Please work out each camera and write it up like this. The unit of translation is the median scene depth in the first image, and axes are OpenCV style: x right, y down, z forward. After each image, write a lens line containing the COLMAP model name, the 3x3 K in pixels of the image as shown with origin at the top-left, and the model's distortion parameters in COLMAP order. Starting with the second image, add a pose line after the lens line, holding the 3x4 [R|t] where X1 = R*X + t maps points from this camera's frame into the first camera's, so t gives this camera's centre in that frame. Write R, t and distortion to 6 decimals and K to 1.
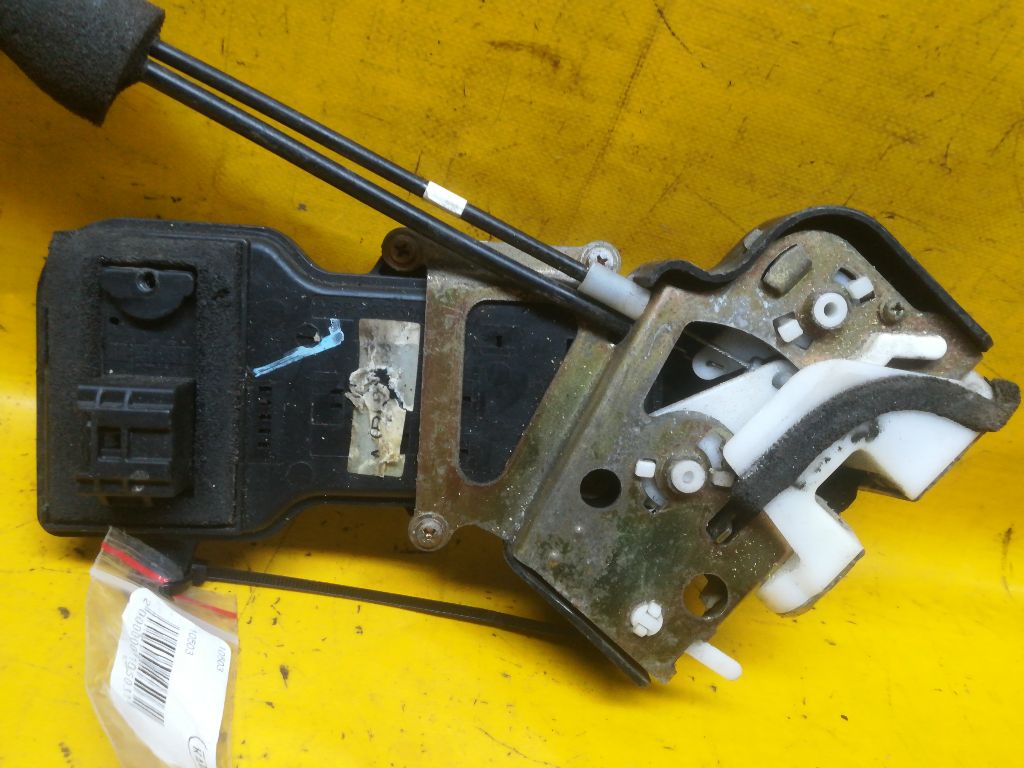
lens RADIAL K [[814.7, 0, 515.5], [0, 814.7, 376.4], [0, 0, 1]] dist [0.038229, -0.072739]
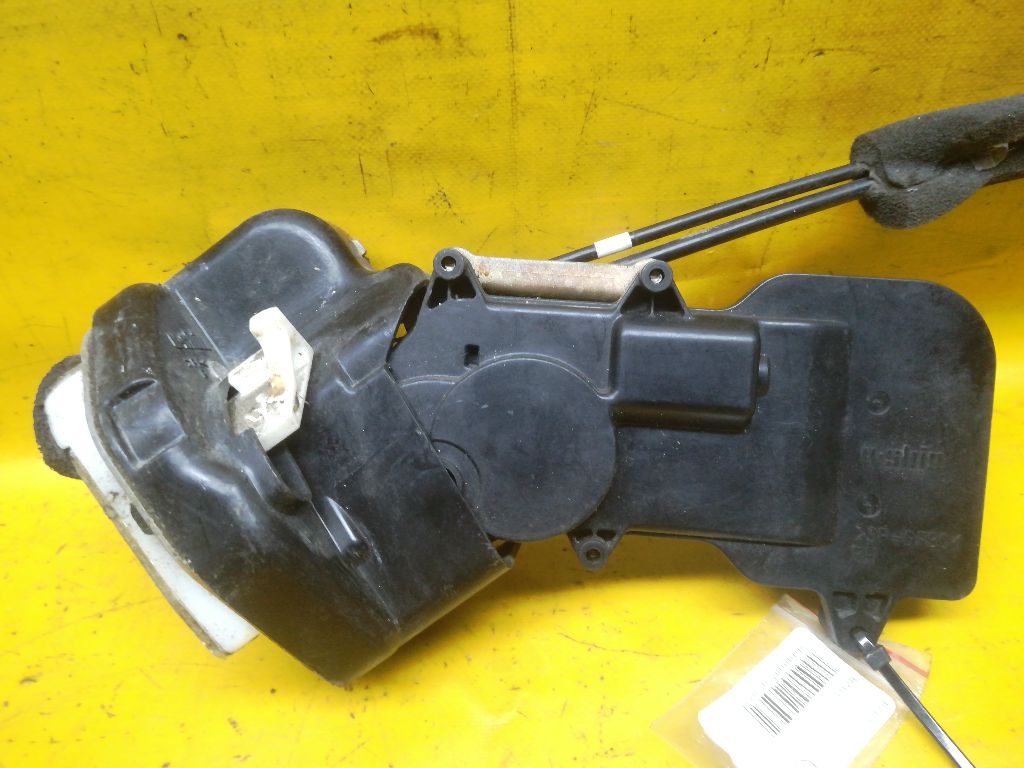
lens RADIAL K [[814.7, 0, 518.0], [0, 814.7, 377.2], [0, 0, 1]] dist [0.038229, -0.072739]
pose [[0.936515, -0.276472, -0.215647, 0.242004], [0.299073, 0.950895, 0.079713, -0.015983], [0.183019, -0.139146, 0.973212, -0.065346]]
